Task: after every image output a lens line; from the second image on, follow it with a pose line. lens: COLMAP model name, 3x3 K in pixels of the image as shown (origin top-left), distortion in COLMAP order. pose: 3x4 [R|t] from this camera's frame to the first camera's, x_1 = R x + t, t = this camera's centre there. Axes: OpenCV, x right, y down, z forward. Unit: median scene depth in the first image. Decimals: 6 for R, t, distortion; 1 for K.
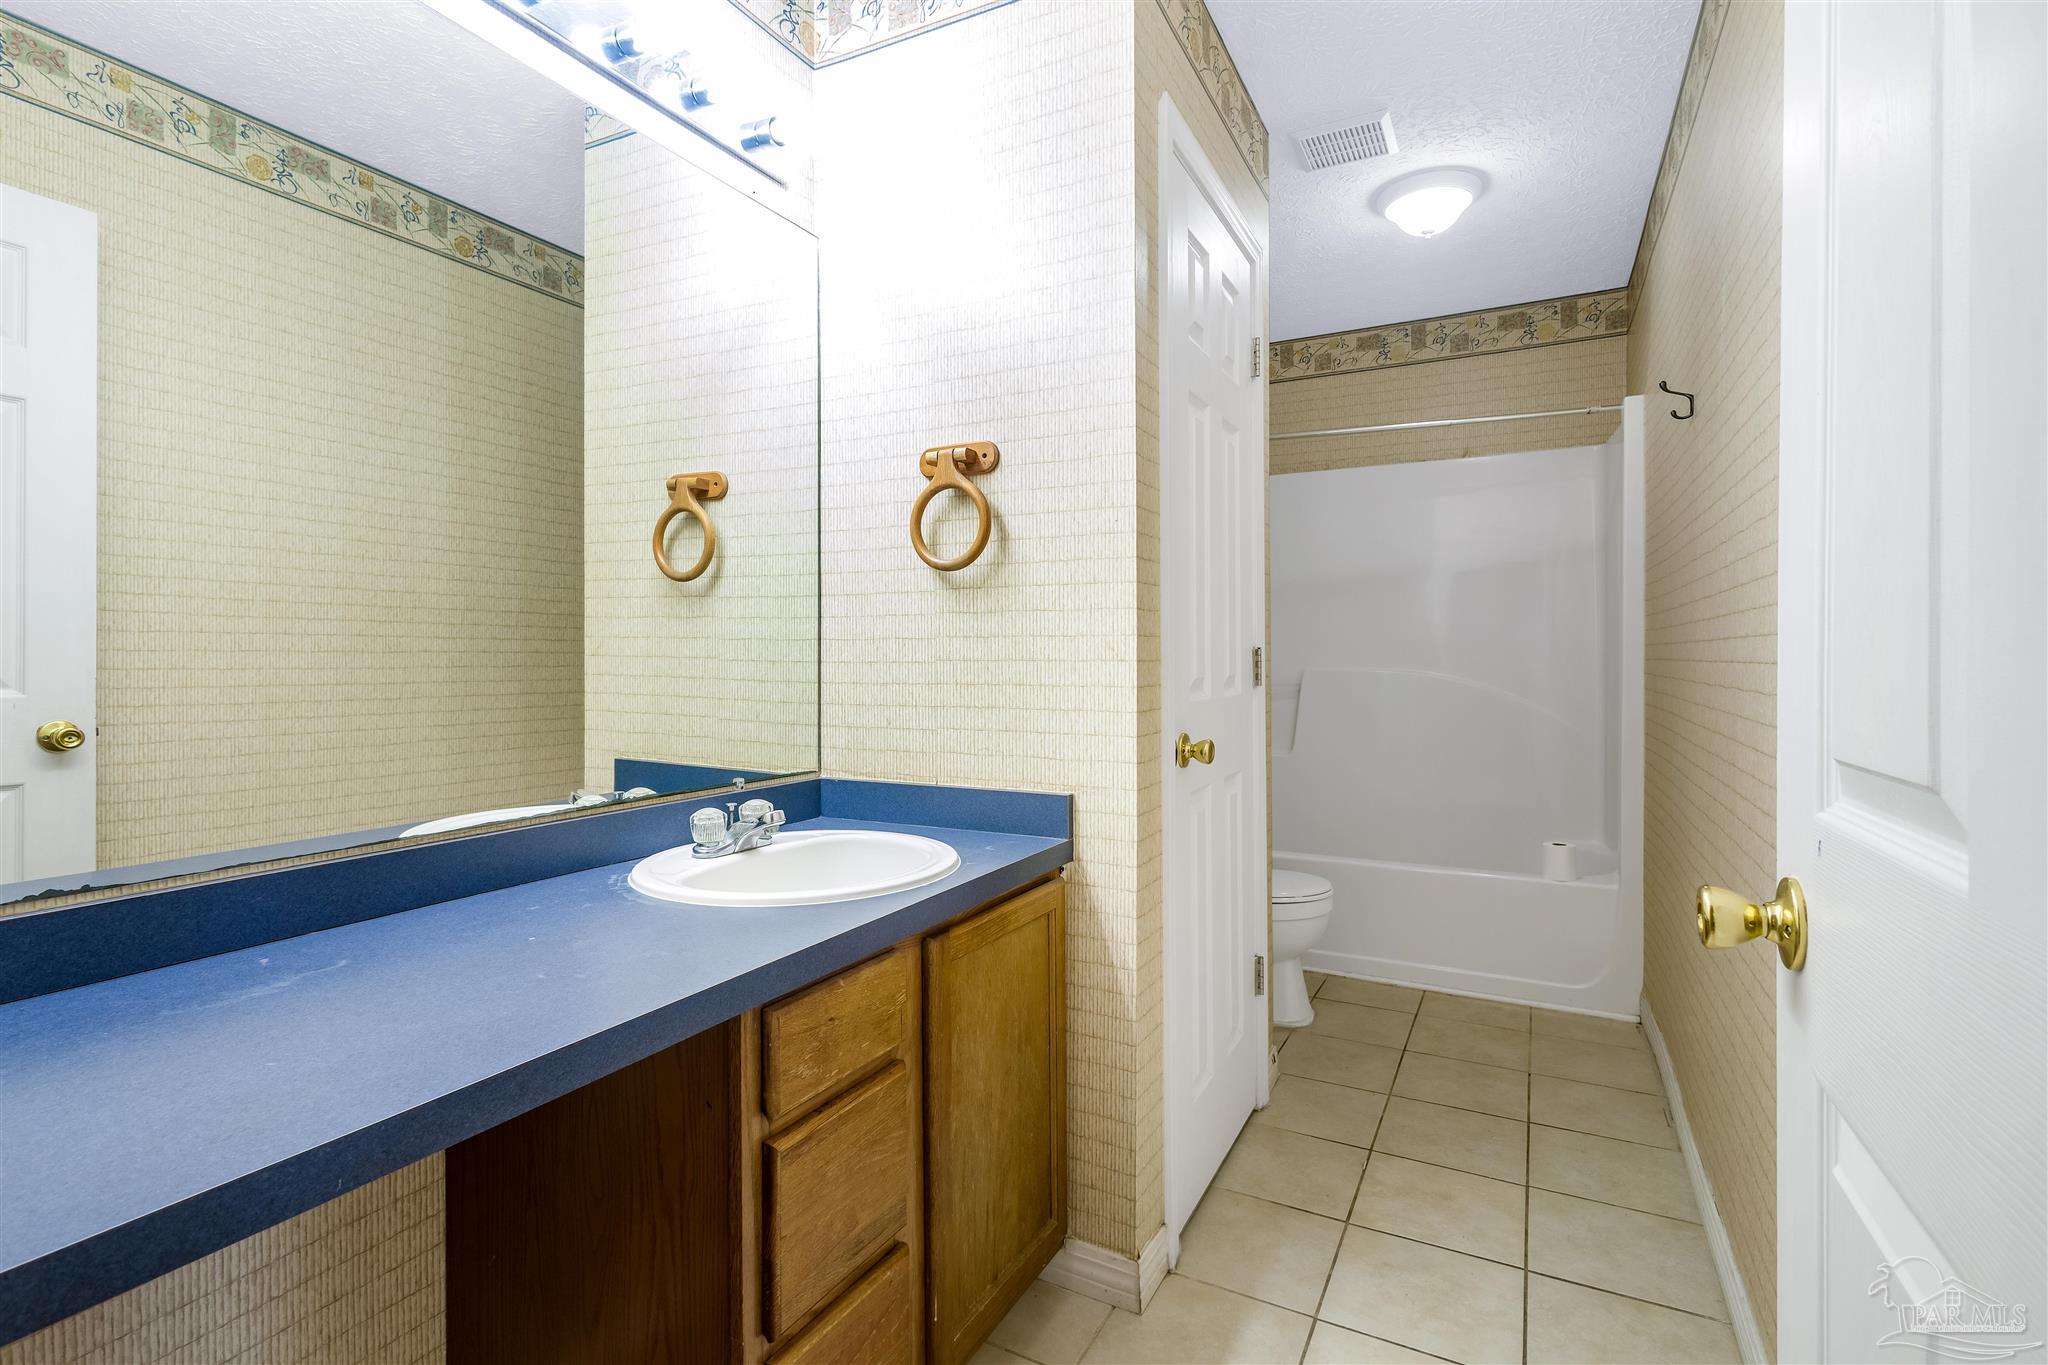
lens RADIAL K [[957.8, 0, 1019.3], [0, 957.8, 668.1], [0, 0, 1]] dist [0.005906, -0.000328]
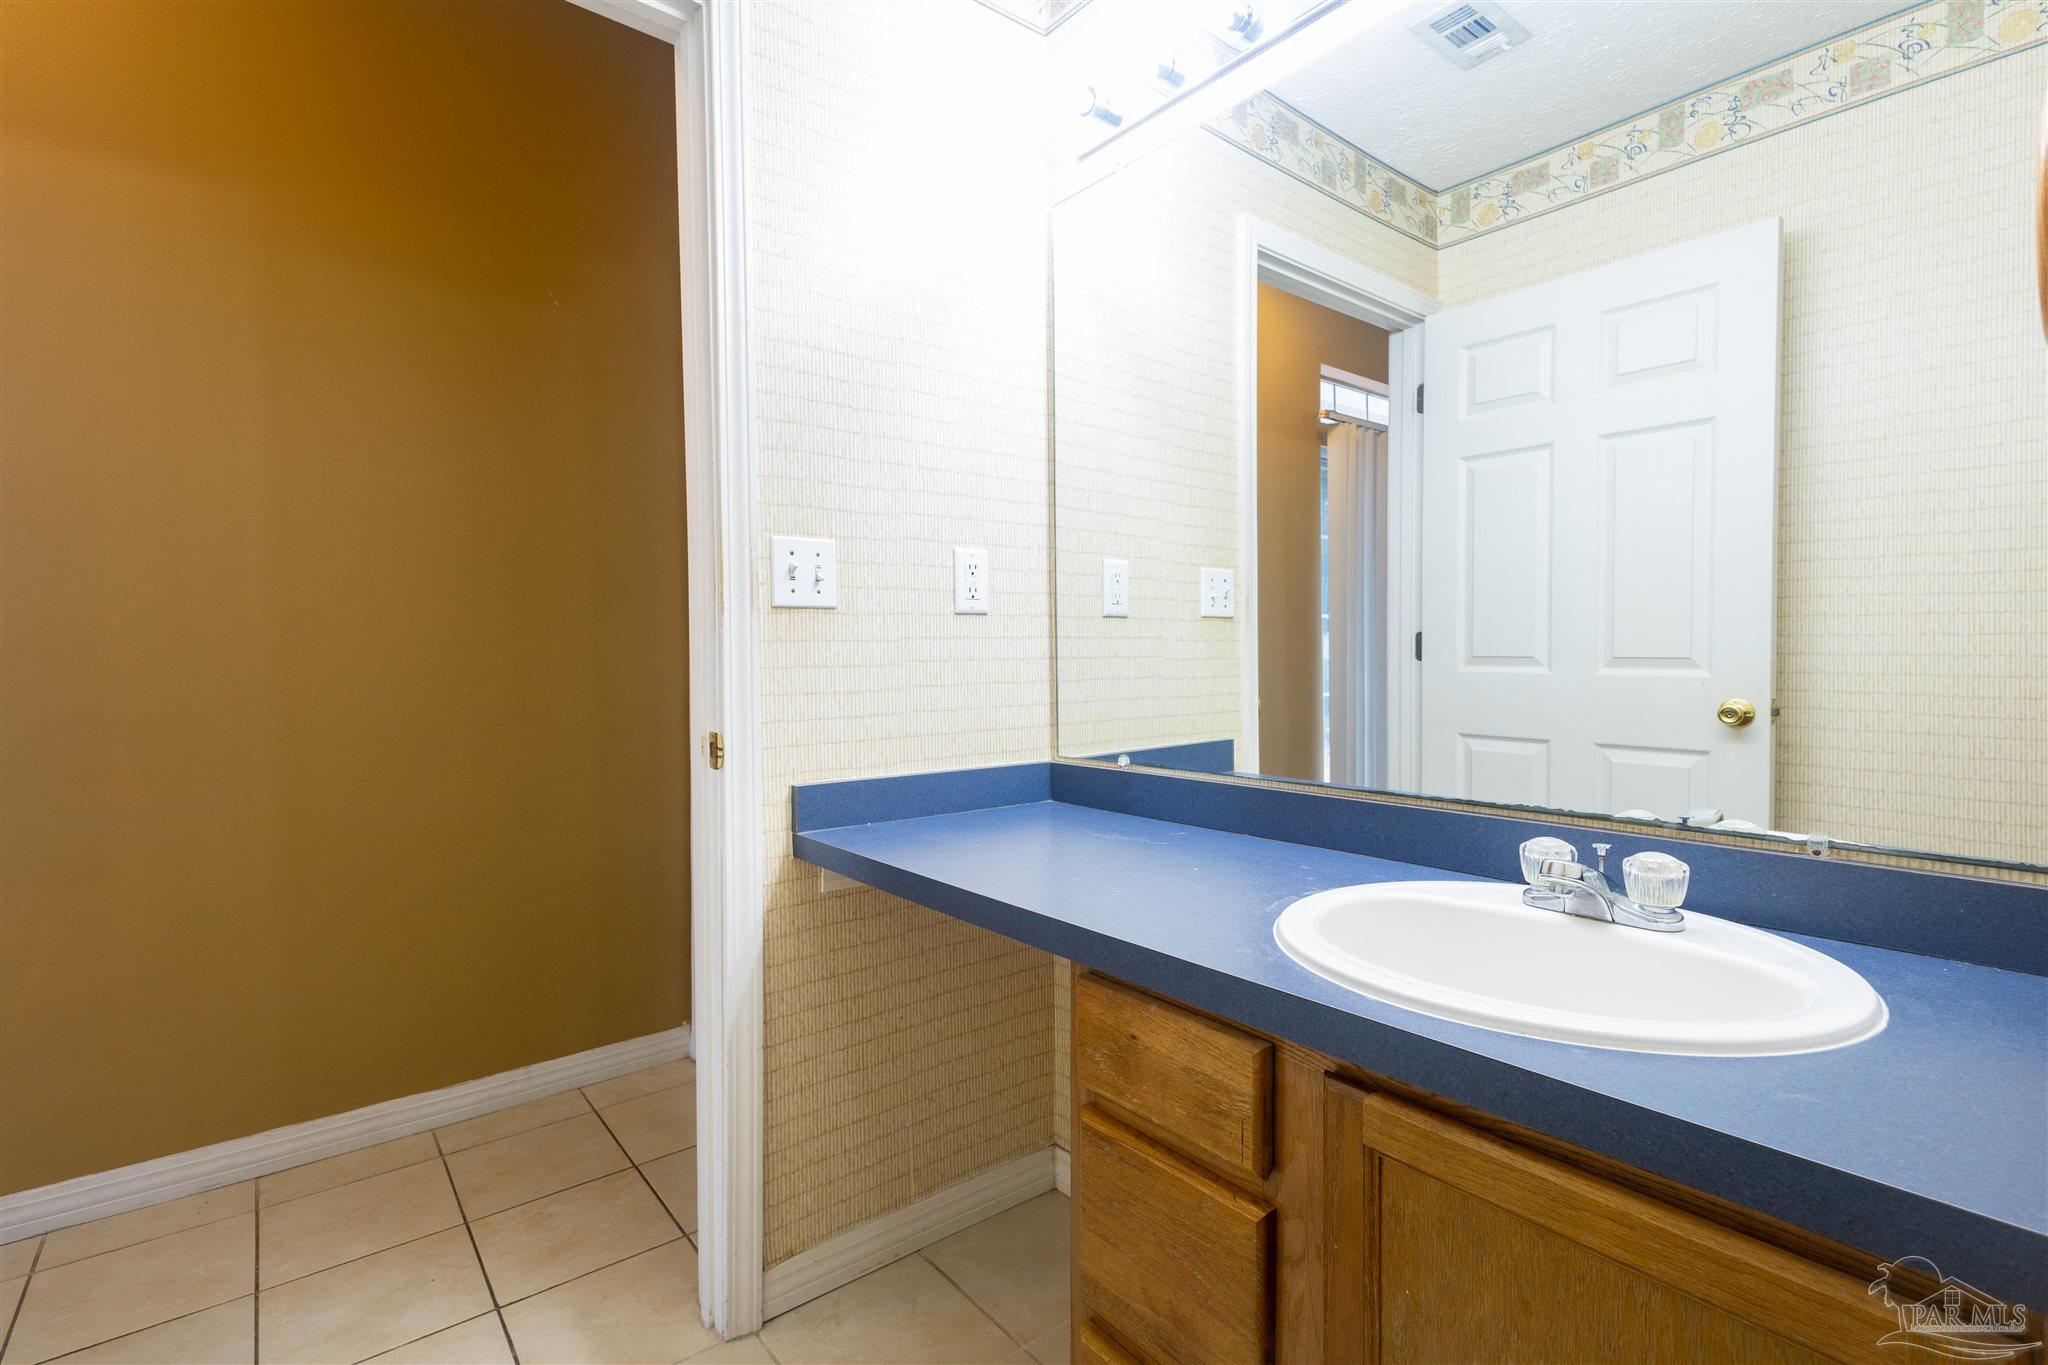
lens RADIAL K [[957.8, 0, 1019.3], [0, 957.8, 668.1], [0, 0, 1]] dist [0.005906, -0.000328]
pose [[-0.405853, 0.009231, -0.913892, 0.450054], [-0.005134, 0.999910, 0.012380, 0.013366], [0.913924, 0.009716, -0.405769, 0.878735]]
